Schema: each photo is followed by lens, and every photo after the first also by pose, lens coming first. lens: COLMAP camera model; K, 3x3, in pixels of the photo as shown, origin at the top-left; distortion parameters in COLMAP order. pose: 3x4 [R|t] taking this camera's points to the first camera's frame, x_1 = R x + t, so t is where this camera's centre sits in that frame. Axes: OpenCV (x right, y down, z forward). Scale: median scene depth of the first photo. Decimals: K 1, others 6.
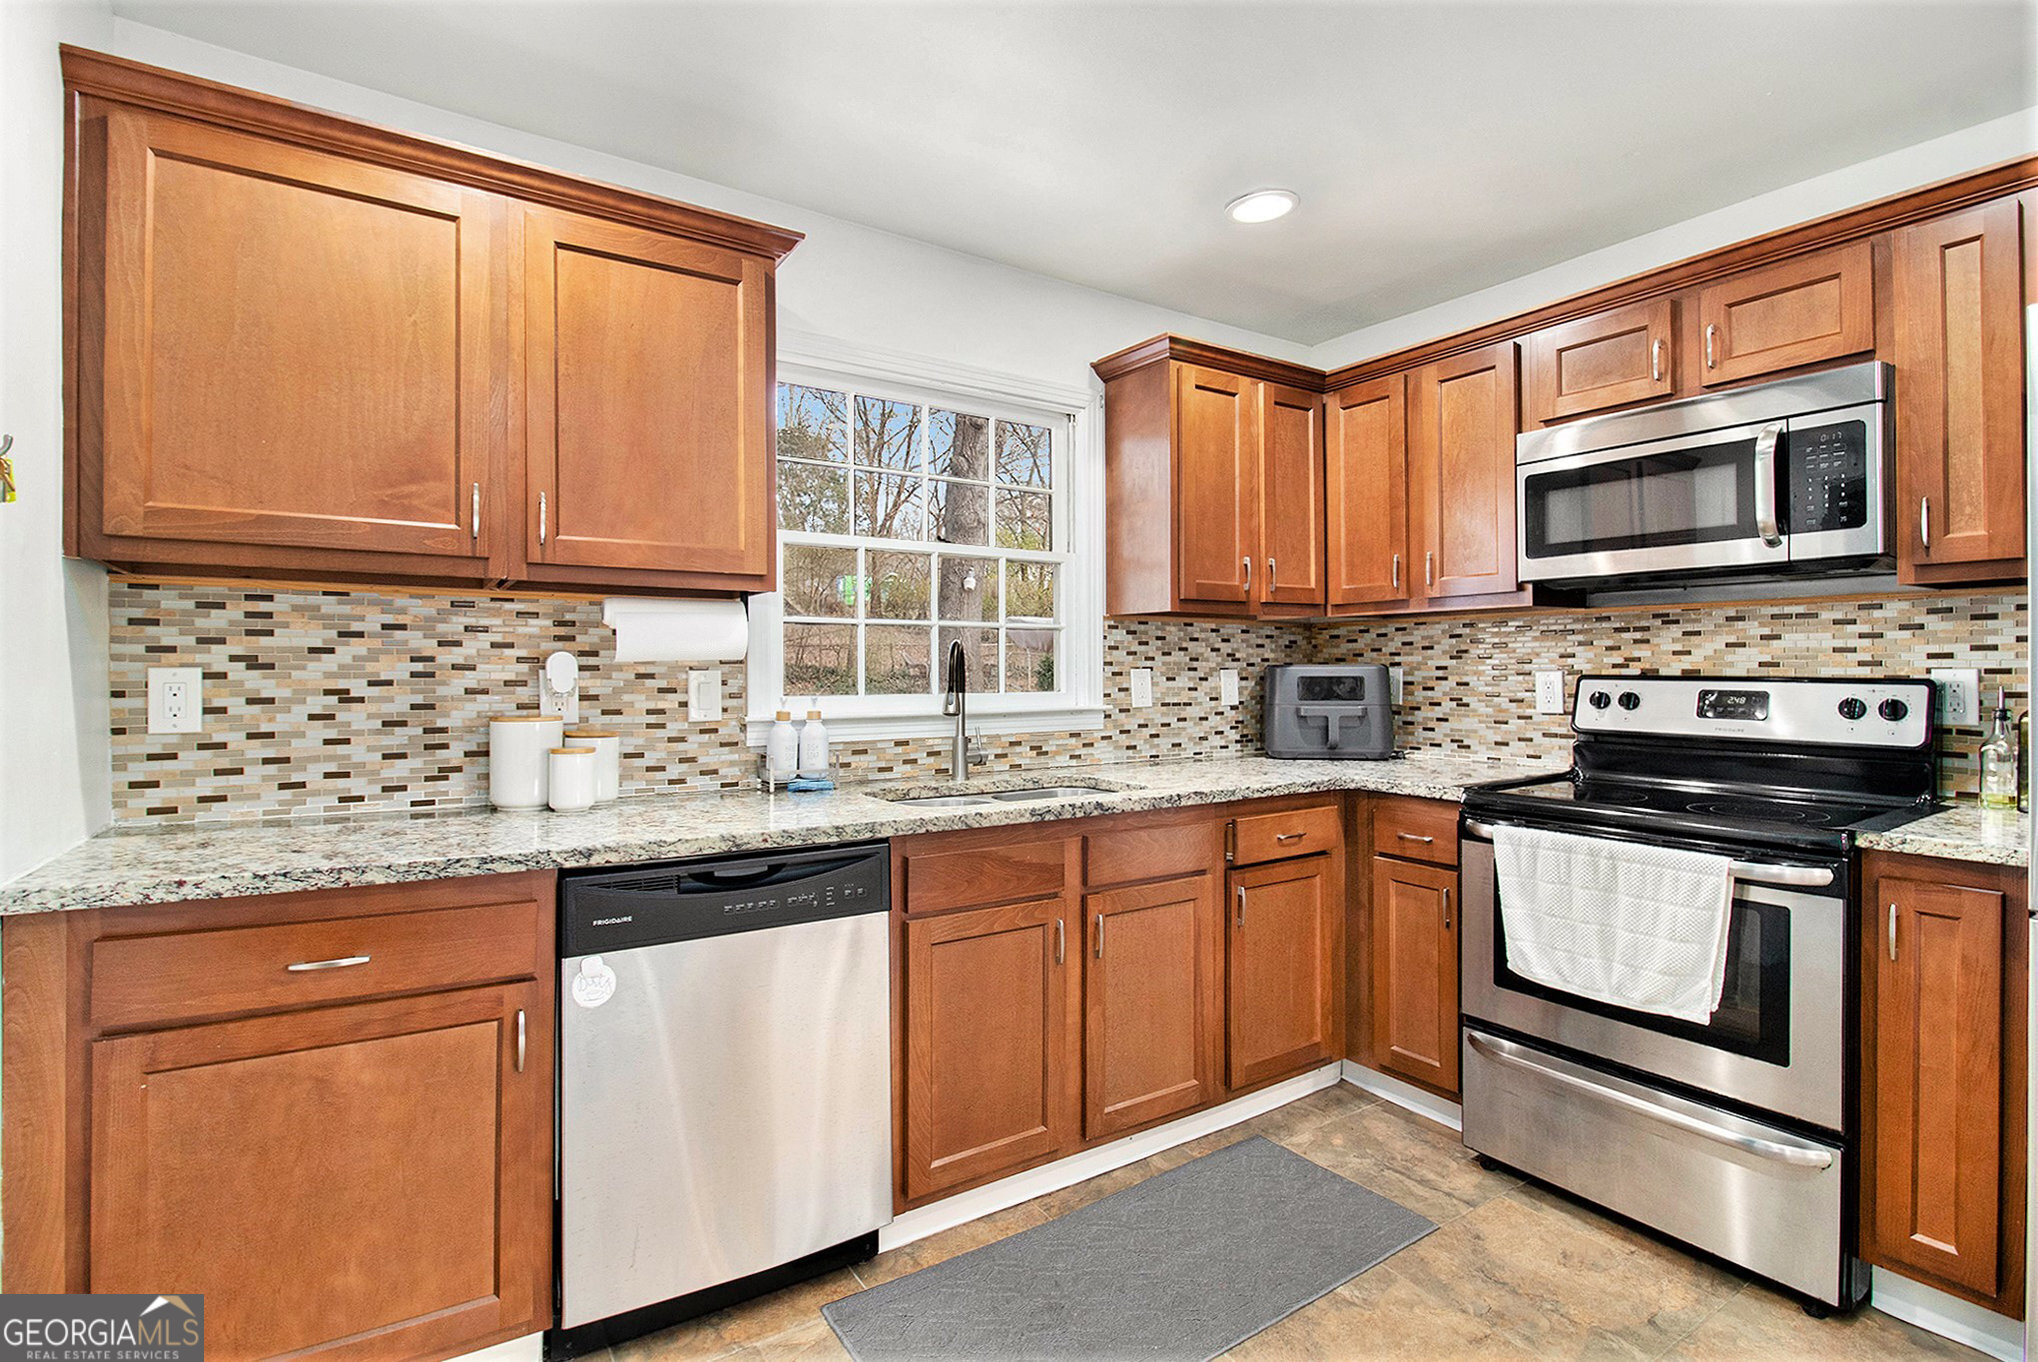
lens RADIAL K [[934.8, 0, 1019.0], [0, 934.8, 681.0], [0, 0, 1]] dist [-0.014825, -0.000380]
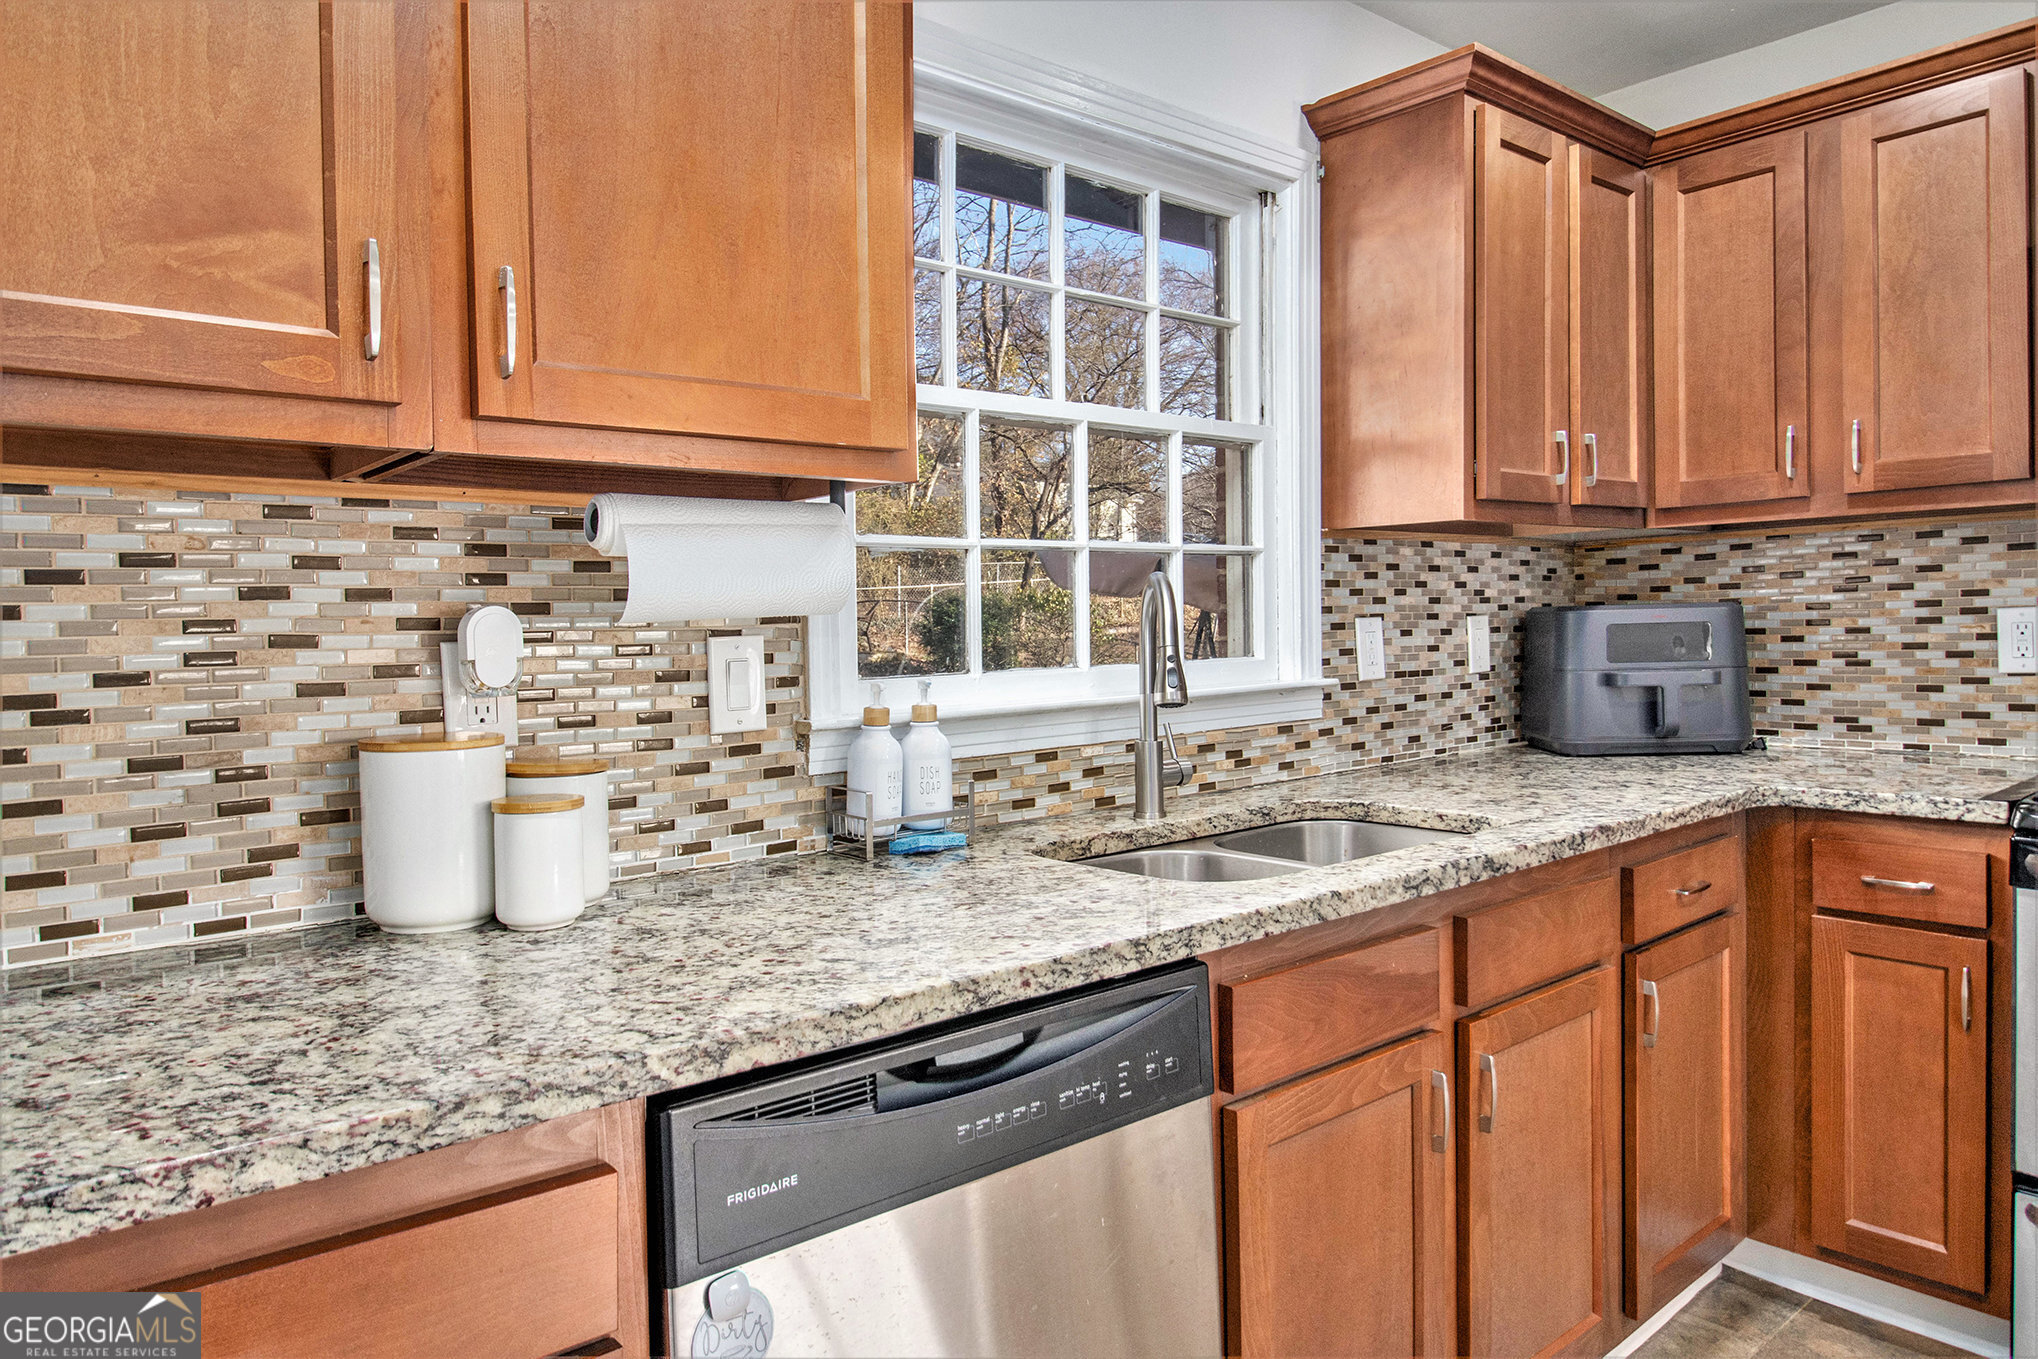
lens RADIAL K [[1288.1, 0, 1017.3], [0, 1288.1, 665.0], [0, 0, 1]] dist [0.000052, -0.004254]
pose [[0.992681, -0.025256, 0.118099, -0.234813], [0.022756, 0.999489, 0.022470, -0.007110], [-0.118606, -0.019618, 0.992748, 0.223277]]
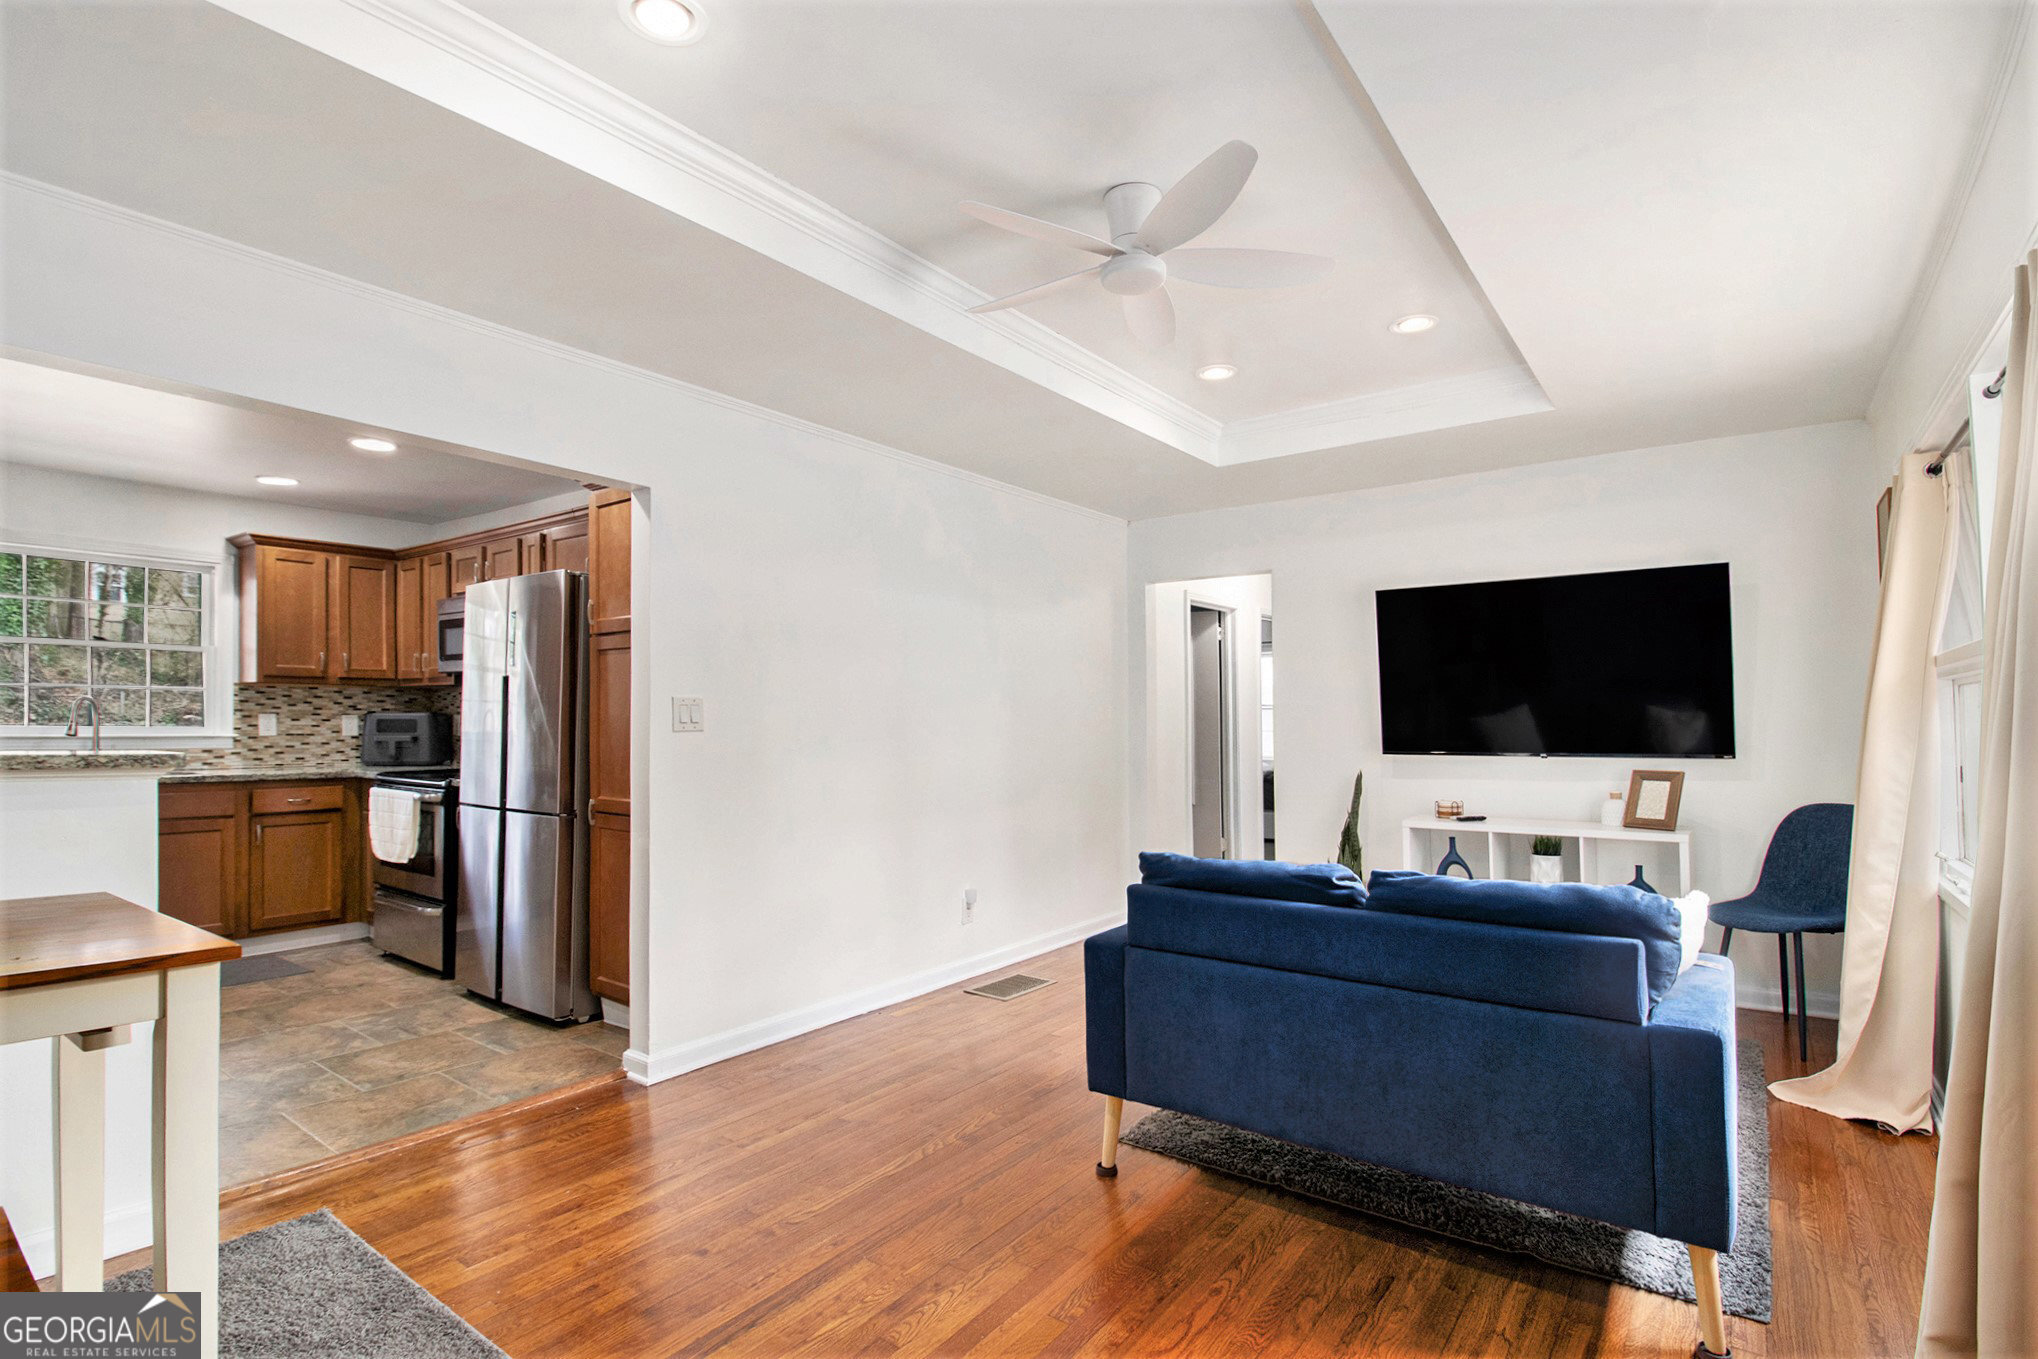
lens RADIAL K [[955.0, 0, 1021.6], [0, 955.0, 707.6], [0, 0, 1]] dist [-0.016126, 0.000052]
pose [[0.938061, 0.012009, 0.346262, 0.980280], [-0.003058, 0.999647, -0.026385, 0.020805], [-0.346456, 0.023692, 0.937767, -1.314631]]
